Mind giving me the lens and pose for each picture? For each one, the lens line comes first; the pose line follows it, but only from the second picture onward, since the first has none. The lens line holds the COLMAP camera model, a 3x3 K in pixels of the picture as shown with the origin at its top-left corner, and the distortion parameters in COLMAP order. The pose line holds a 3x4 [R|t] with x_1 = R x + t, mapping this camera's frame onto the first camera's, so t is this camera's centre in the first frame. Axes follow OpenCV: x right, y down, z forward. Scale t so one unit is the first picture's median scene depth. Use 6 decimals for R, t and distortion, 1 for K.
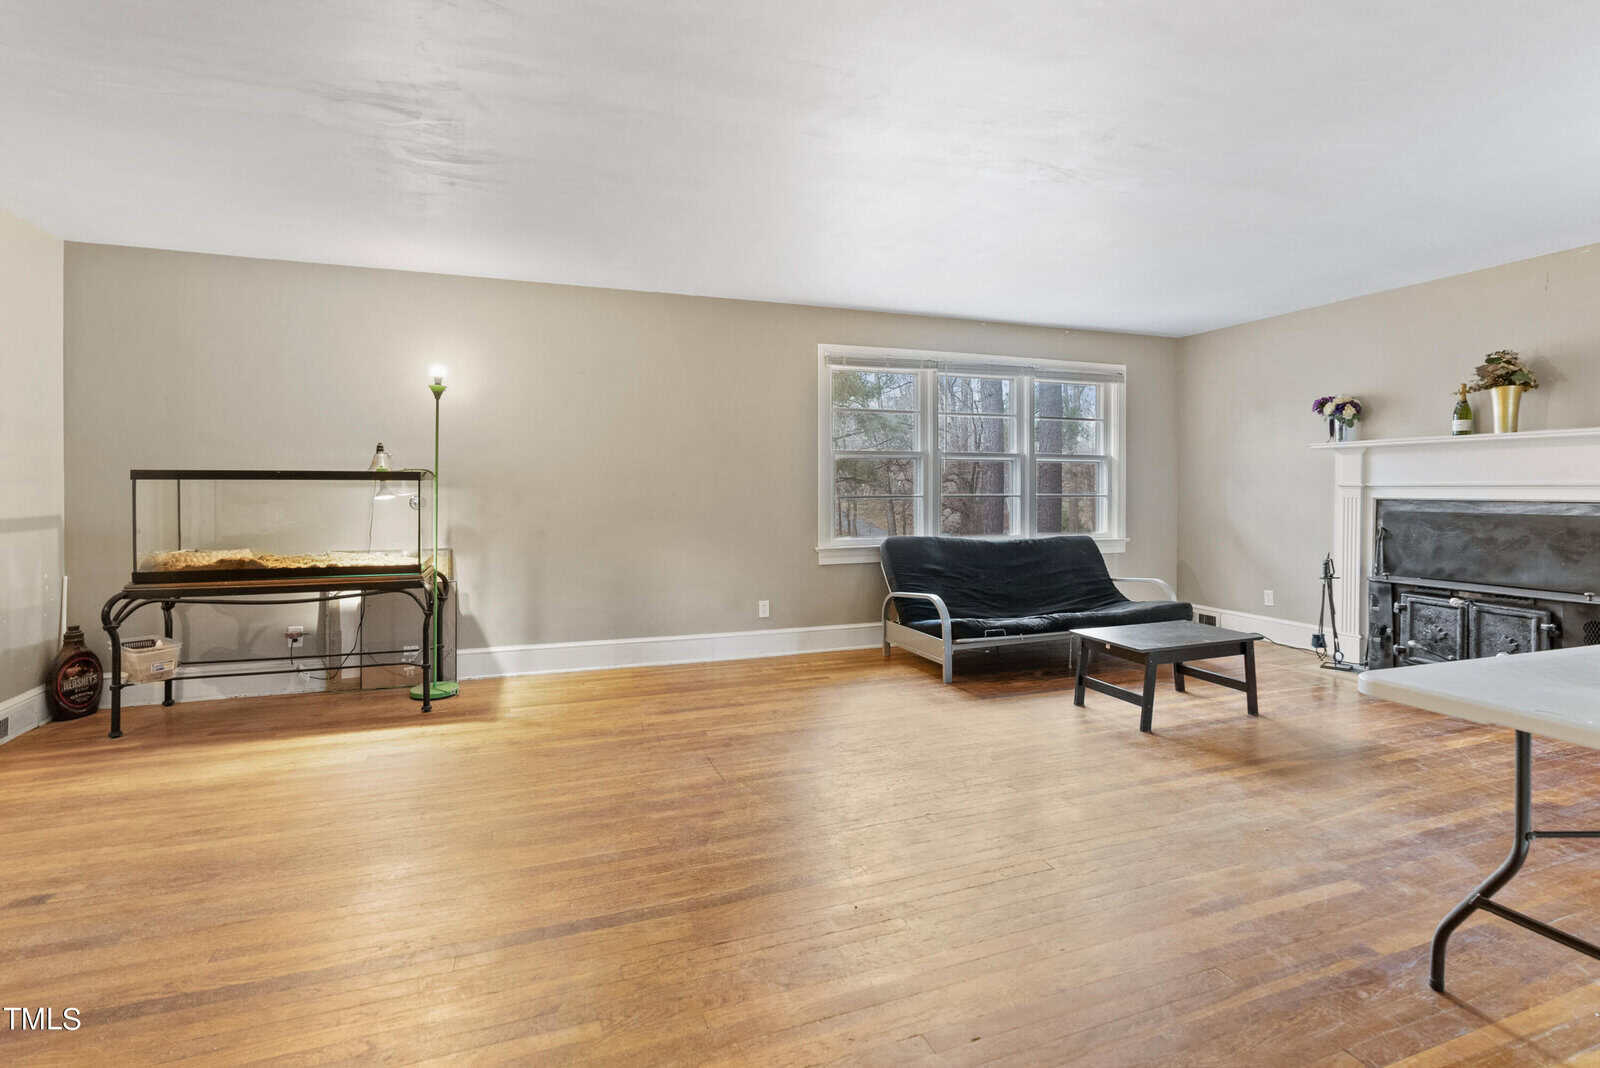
lens RADIAL K [[736.4, 0, 793.7], [0, 736.4, 526.5], [0, 0, 1]] dist [-0.010710, -0.000147]
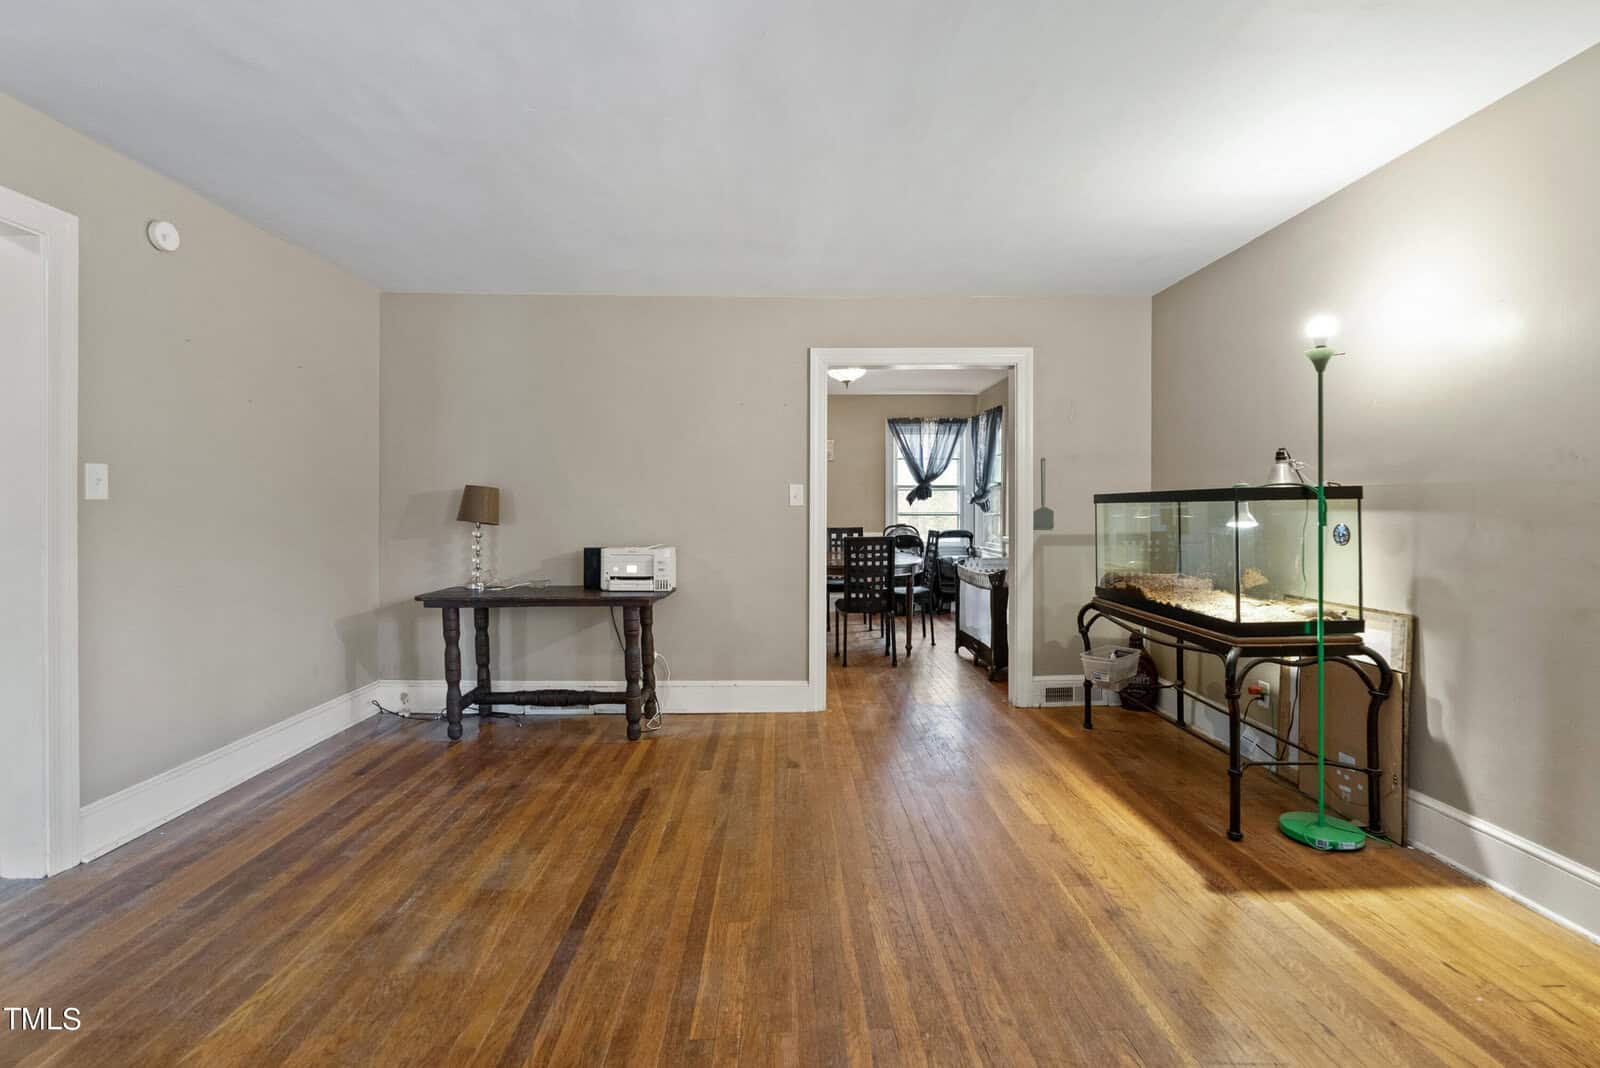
lens RADIAL K [[736.4, 0, 793.7], [0, 736.4, 526.5], [0, 0, 1]] dist [-0.010710, -0.000147]
pose [[-0.310755, 0.016809, -0.950342, 0.233566], [-0.055467, 0.997819, 0.035786, -0.034467], [0.948870, 0.063834, -0.309145, 0.714759]]
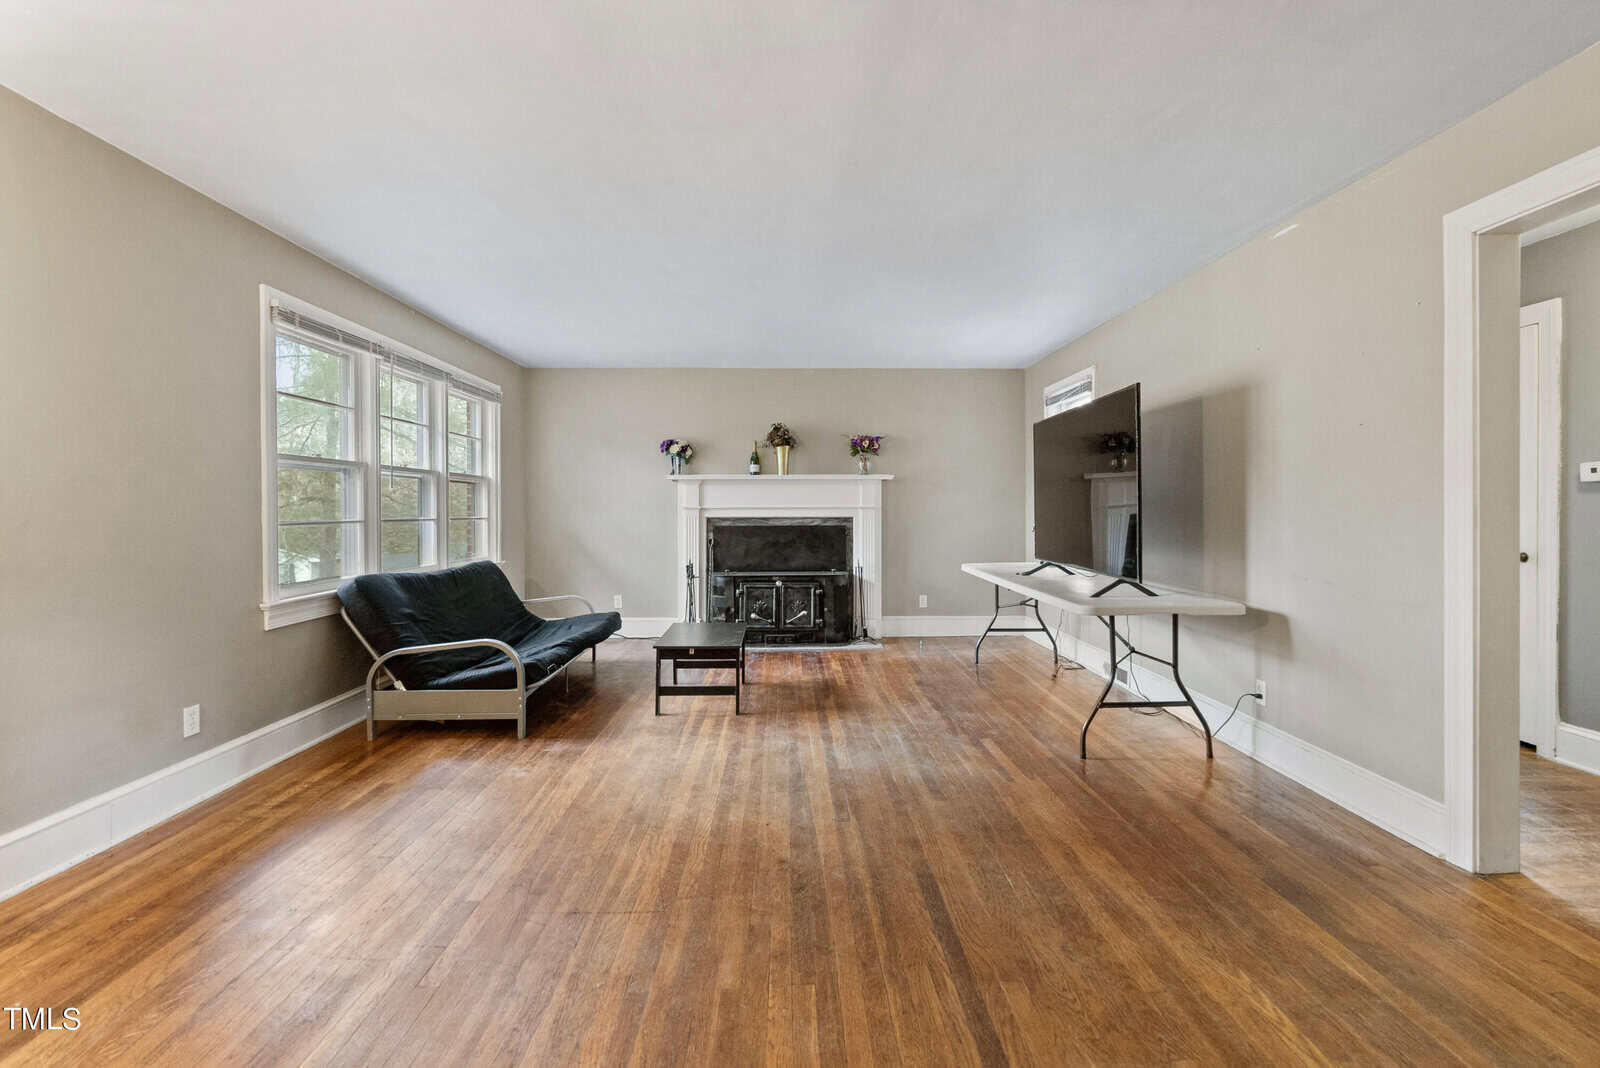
lens RADIAL K [[736.4, 0, 793.7], [0, 736.4, 526.5], [0, 0, 1]] dist [-0.010710, -0.000147]
pose [[0.317093, -0.019601, 0.948192, -0.496546], [0.054419, 0.998515, 0.002442, -0.016639], [-0.946832, 0.050825, 0.317689, 0.430305]]
